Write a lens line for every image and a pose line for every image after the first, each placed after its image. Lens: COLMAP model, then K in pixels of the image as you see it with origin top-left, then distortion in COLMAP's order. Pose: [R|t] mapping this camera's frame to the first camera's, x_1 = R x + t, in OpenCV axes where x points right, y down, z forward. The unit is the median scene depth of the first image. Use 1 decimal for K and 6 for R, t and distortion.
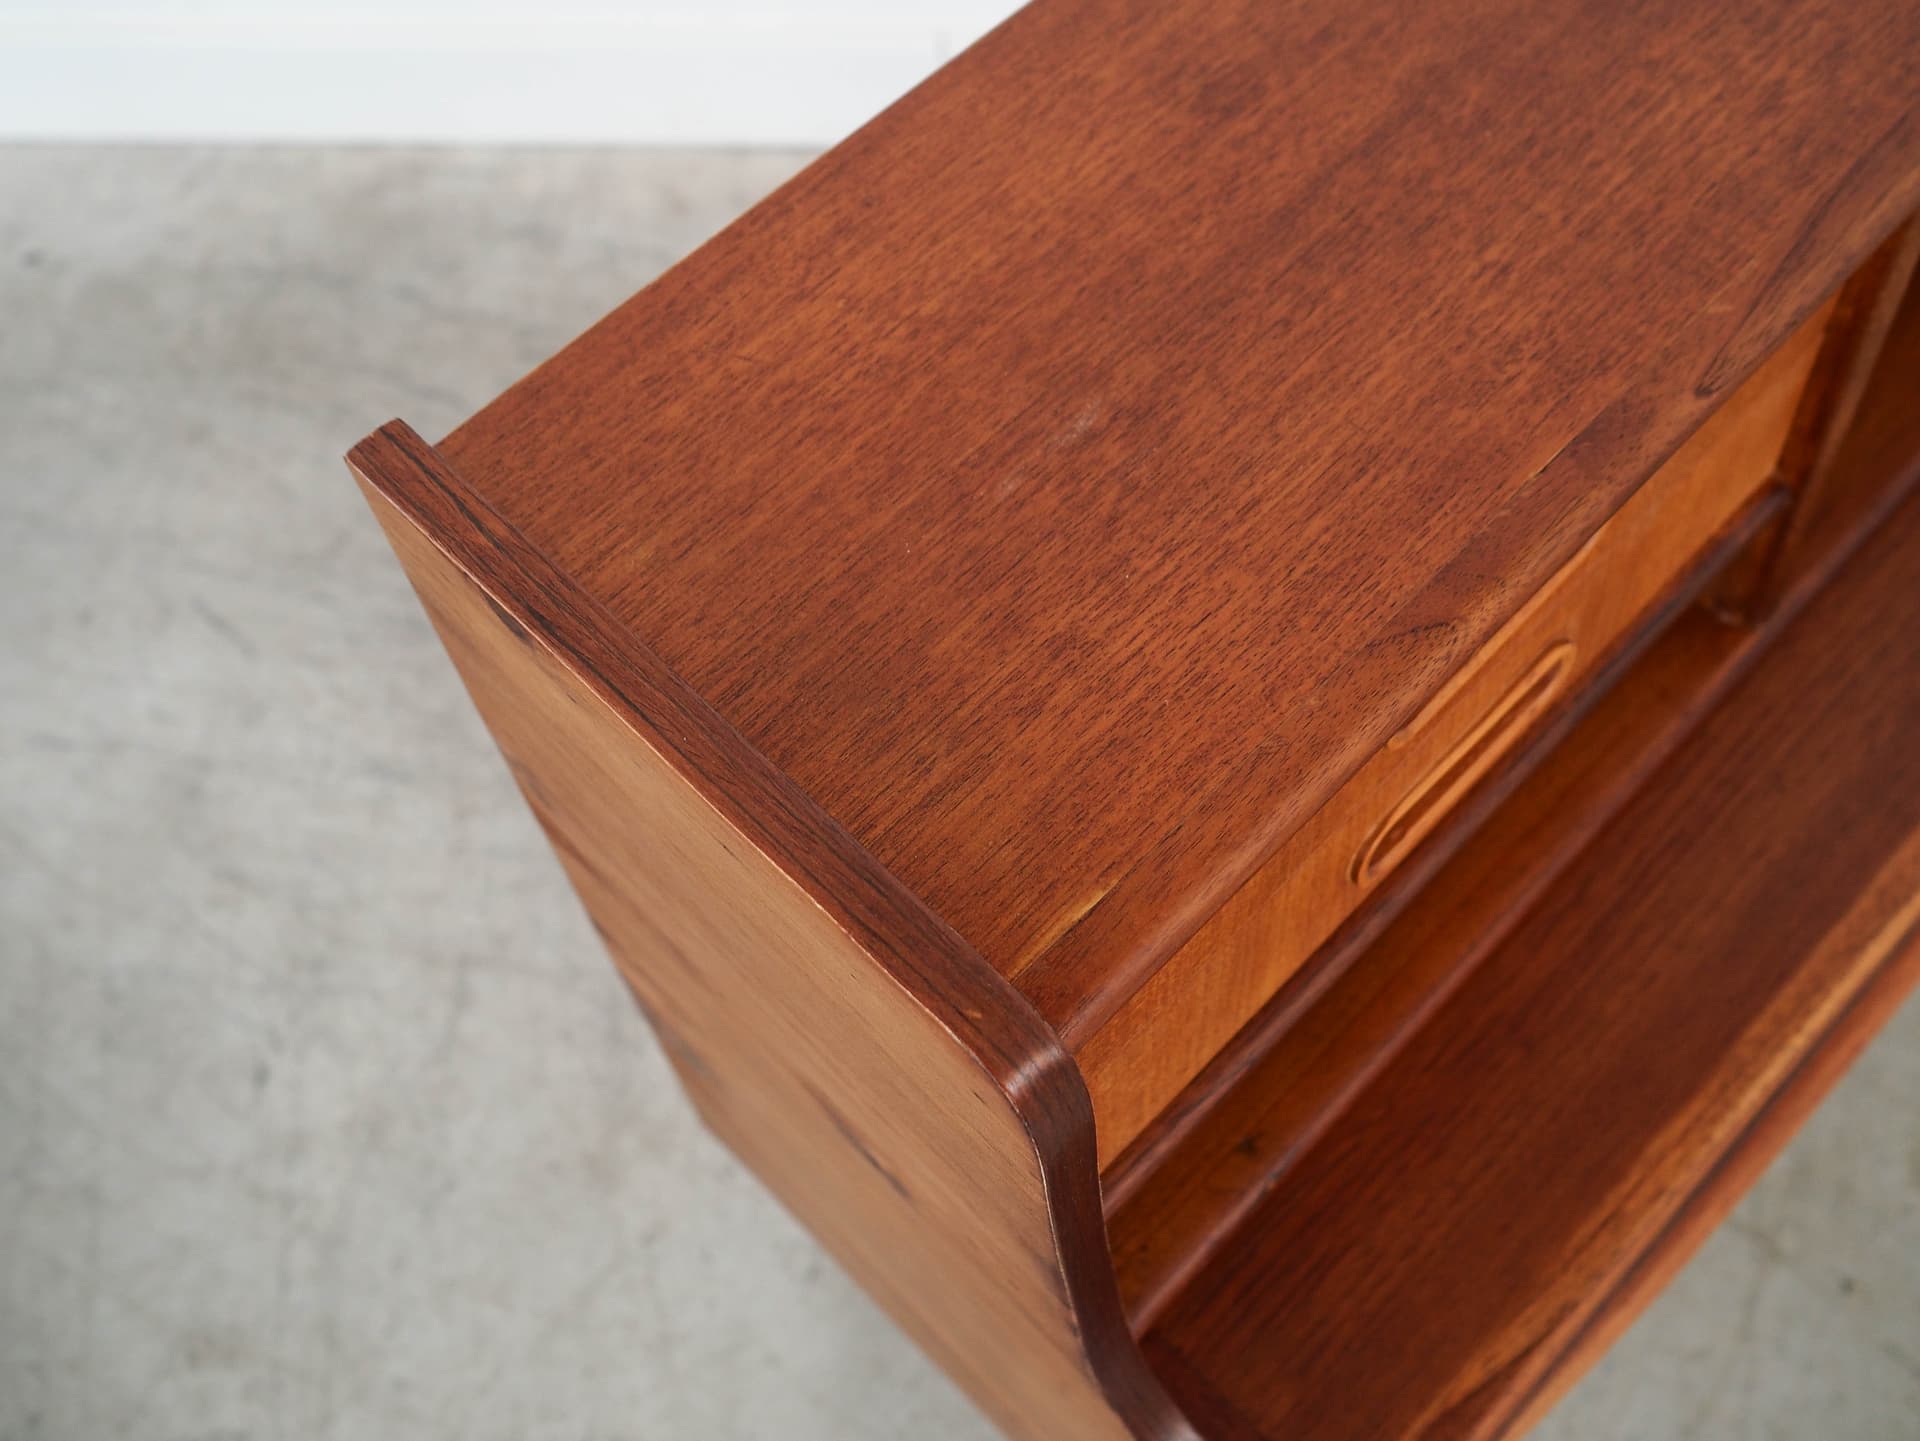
lens RADIAL K [[1938.2, 0, 967.1], [0, 1938.2, 650.5], [0, 0, 1]] dist [-0.029248, 0.020356]
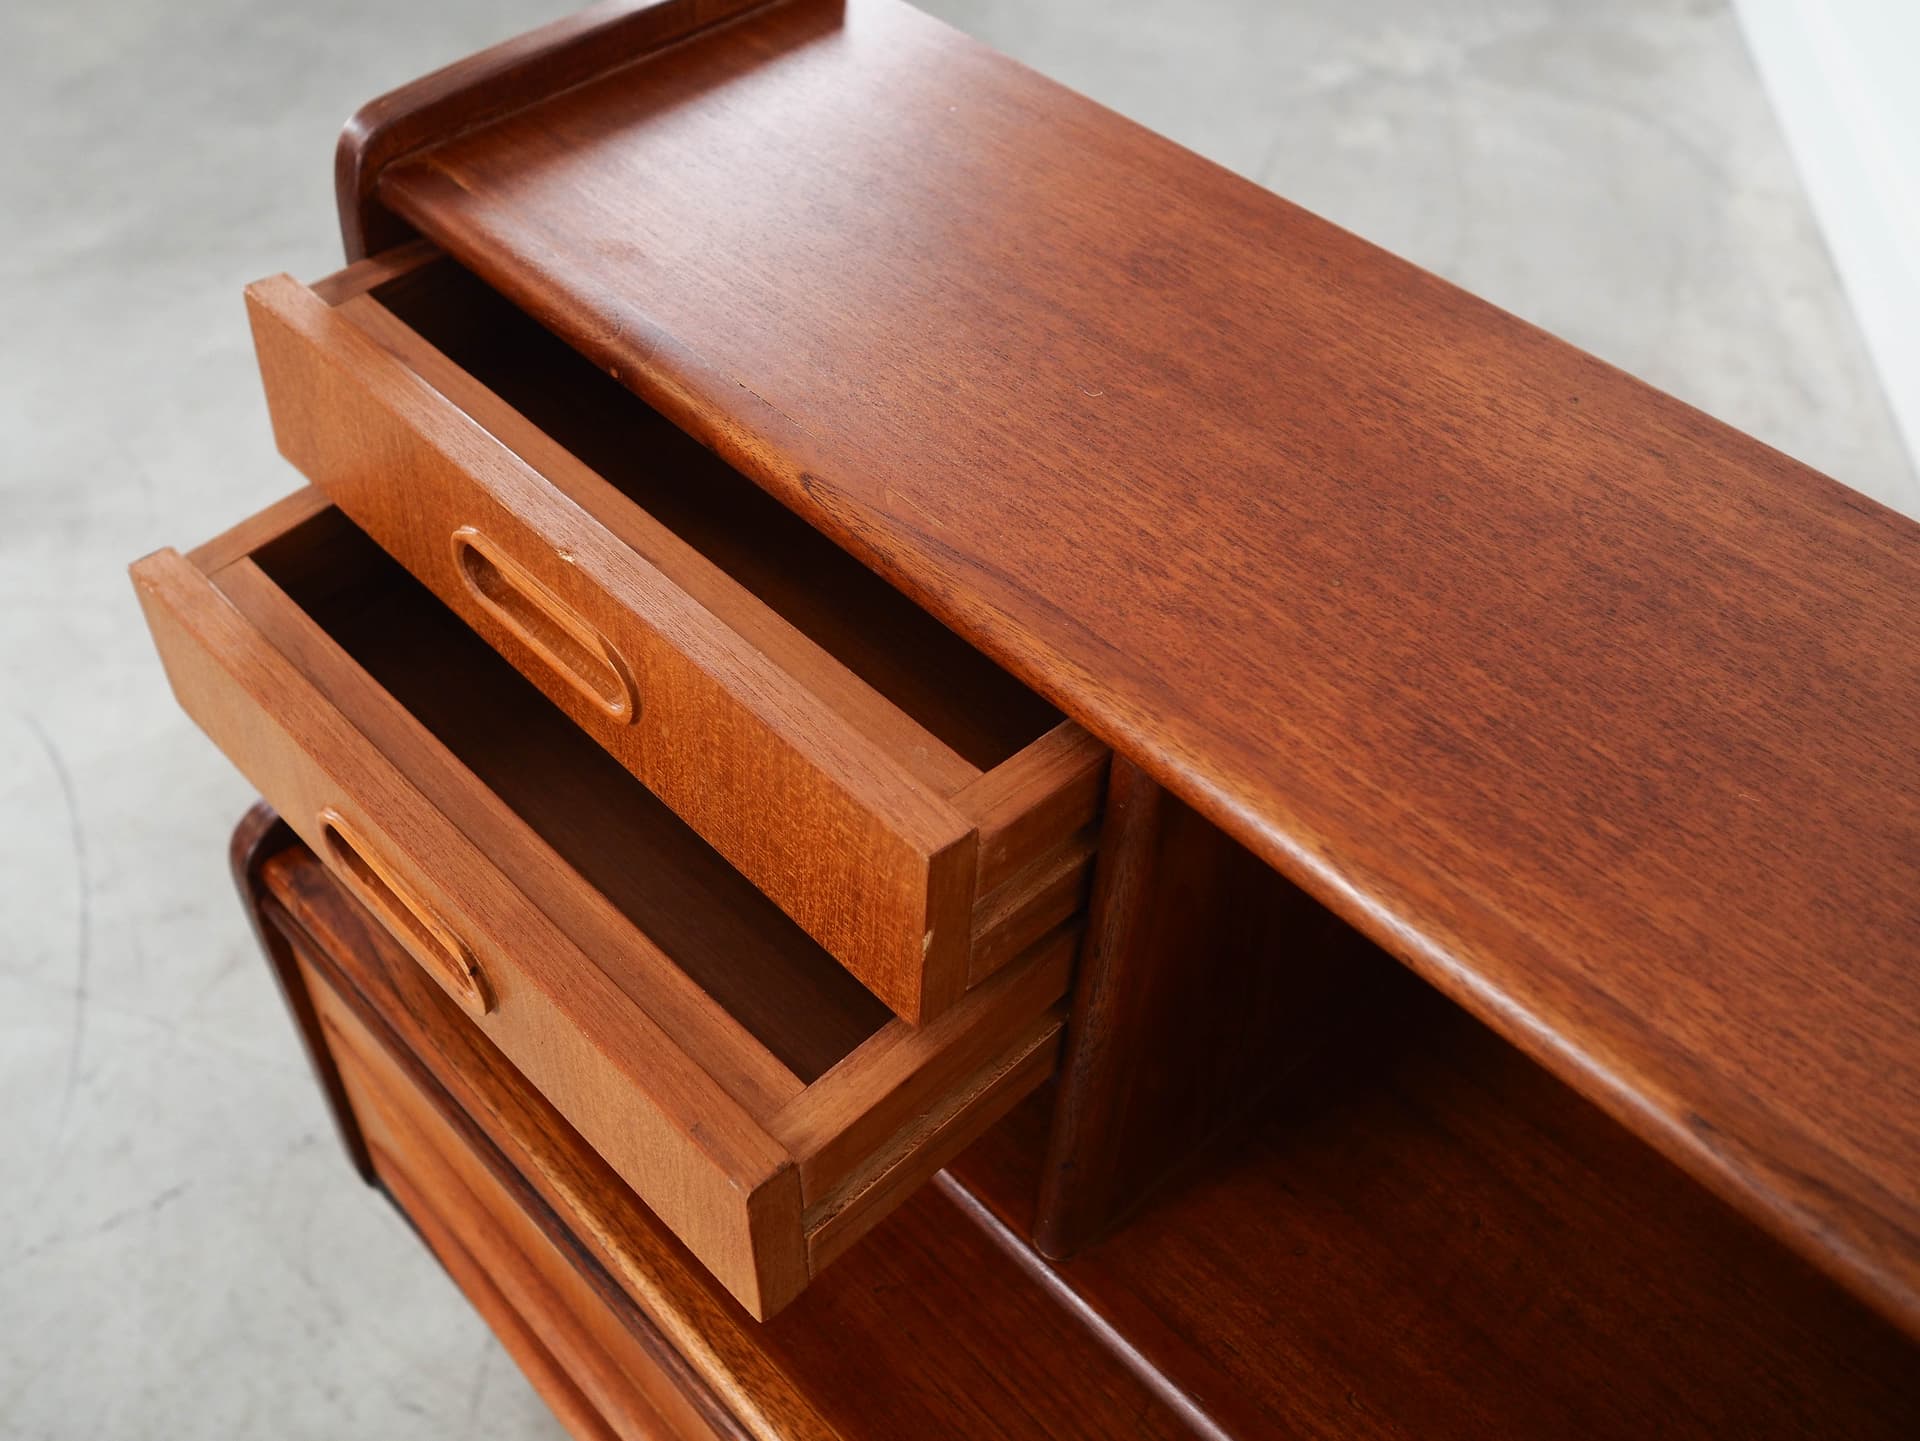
lens RADIAL K [[1938.2, 0, 967.1], [0, 1938.2, 650.5], [0, 0, 1]] dist [-0.029248, 0.020356]
pose [[-0.025050, 0.738623, -0.673654, 1.124764], [-0.870614, 0.315075, 0.377835, -0.569635], [0.491329, 0.595957, 0.635162, 0.326424]]
